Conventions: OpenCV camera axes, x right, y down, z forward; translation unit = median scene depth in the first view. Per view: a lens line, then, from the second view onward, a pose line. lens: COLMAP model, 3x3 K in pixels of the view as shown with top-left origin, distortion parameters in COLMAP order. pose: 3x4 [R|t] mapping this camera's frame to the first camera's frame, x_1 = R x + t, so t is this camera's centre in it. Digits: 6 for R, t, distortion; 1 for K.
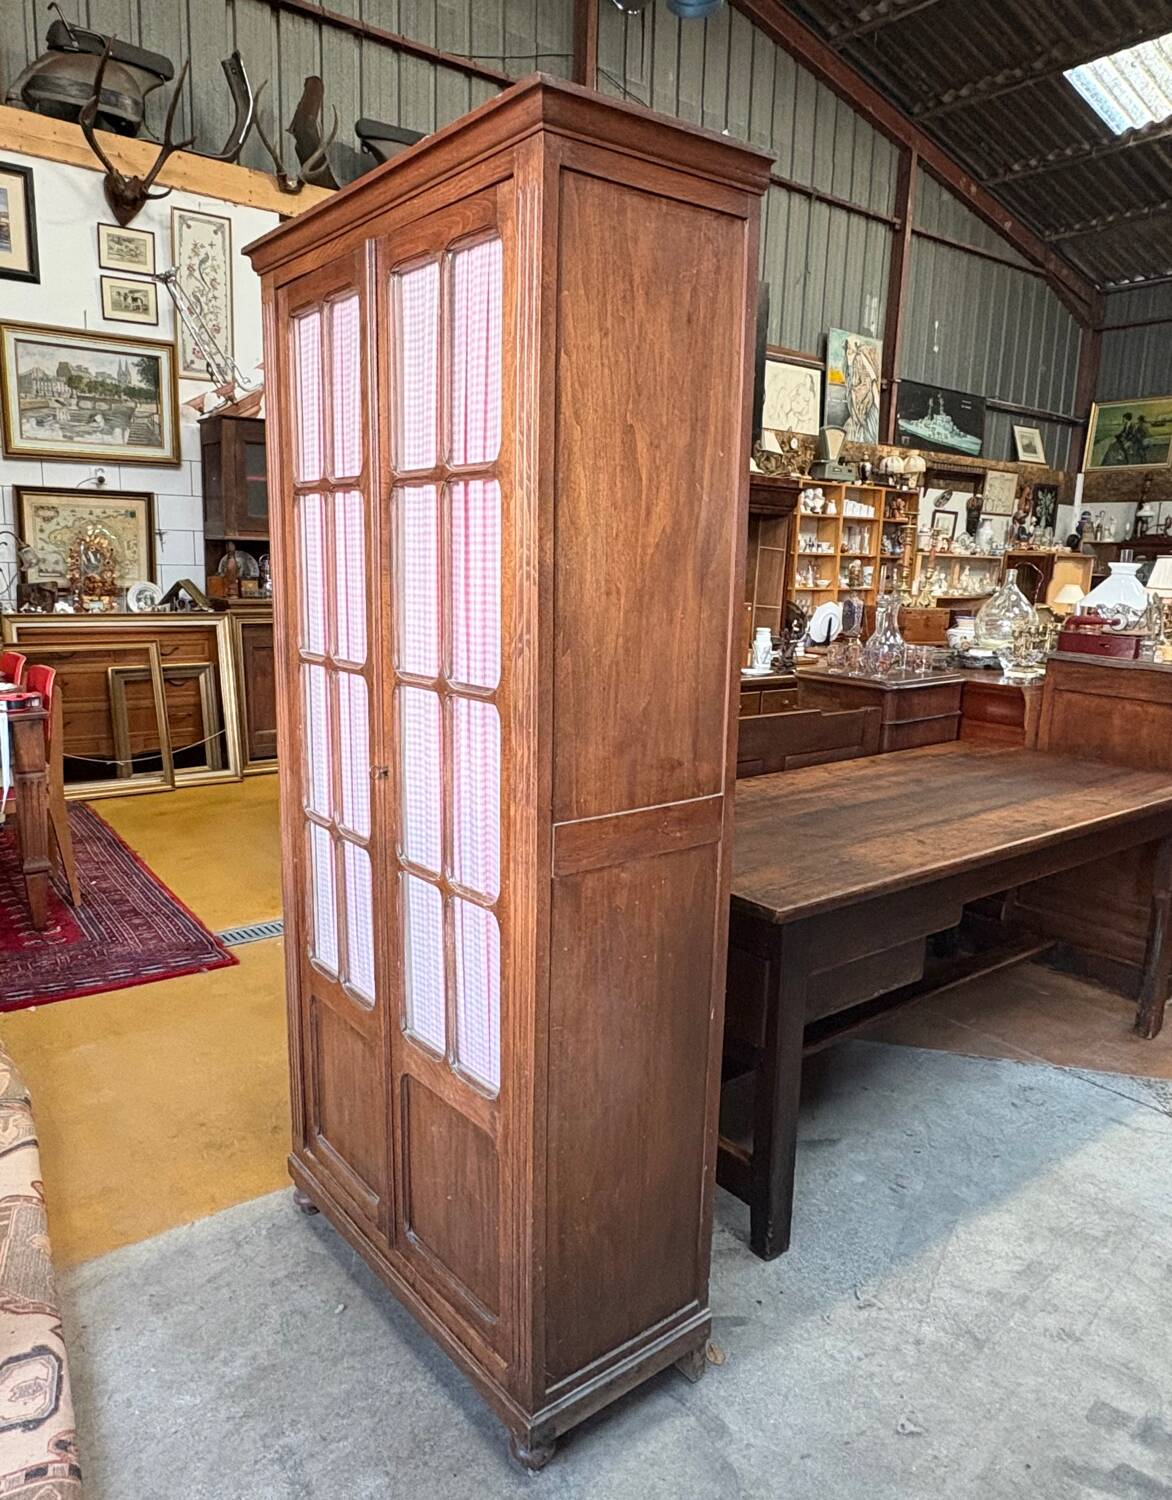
lens RADIAL K [[1020.4, 0, 556.4], [0, 1020.4, 746.9], [0, 0, 1]] dist [-0.002255, 0.002830]
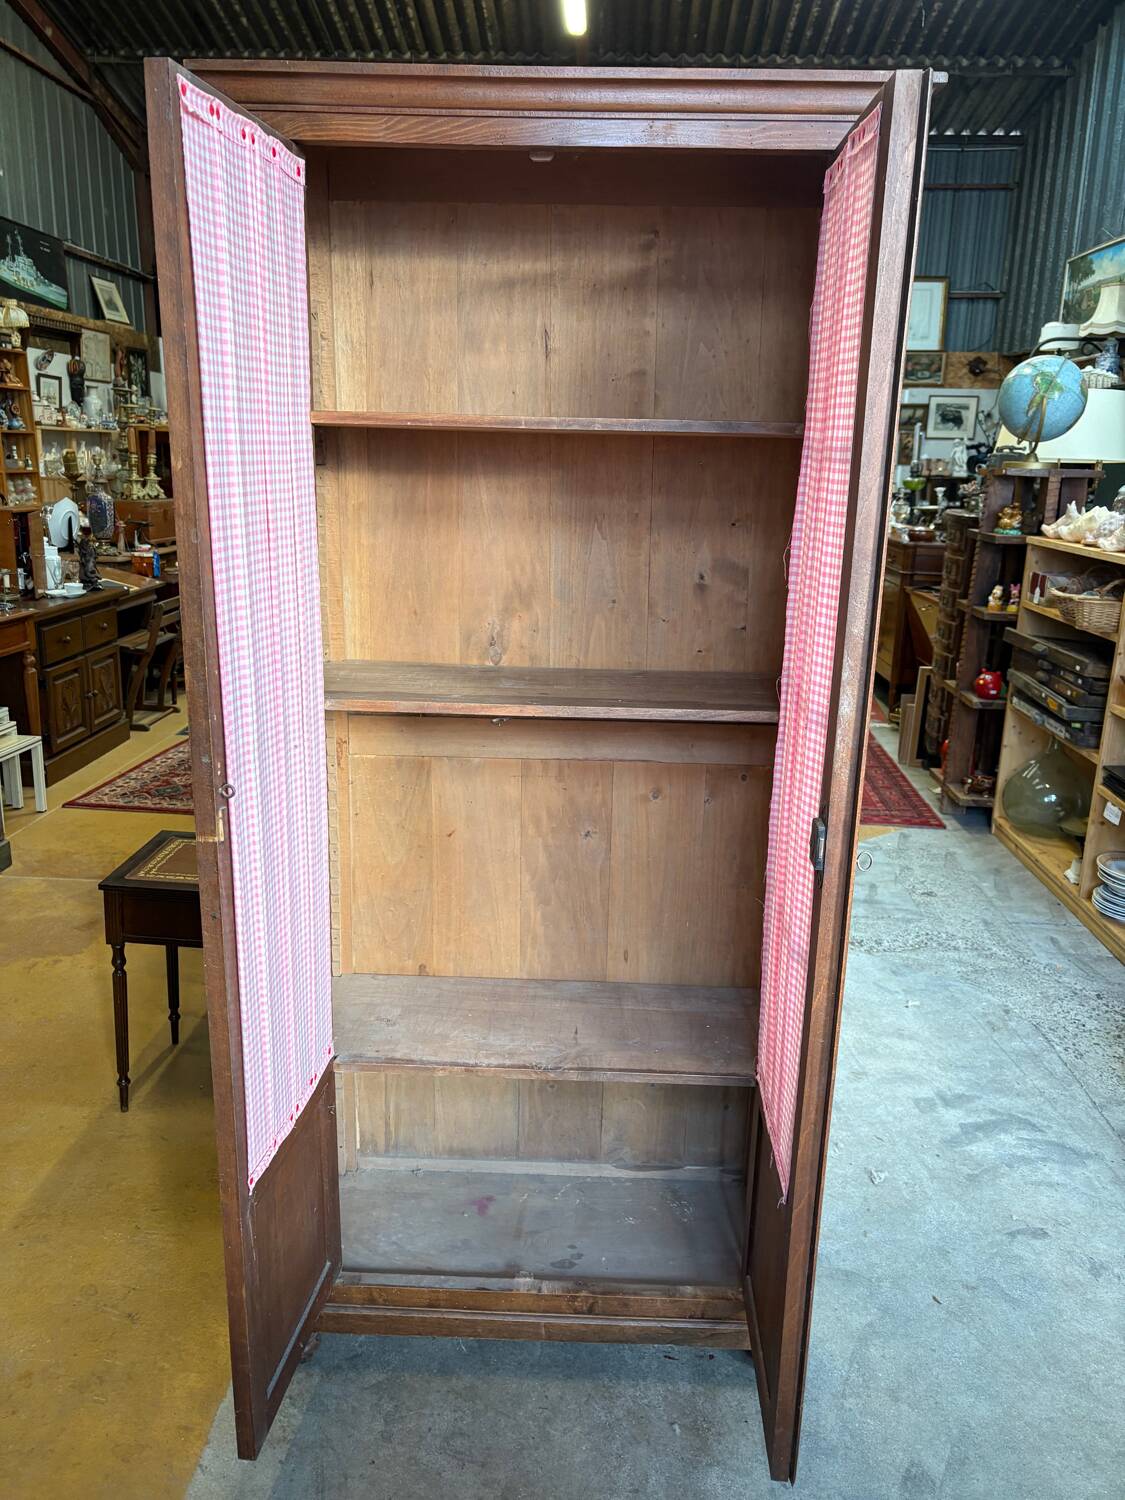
lens RADIAL K [[1129.7, 0, 566.0], [0, 1129.7, 751.9], [0, 0, 1]] dist [0.035539, -0.031151]
pose [[0.633544, -0.209393, 0.744833, -0.410721], [0.131616, 0.977818, 0.162940, -0.072078], [-0.762430, -0.005198, 0.647050, 0.172683]]
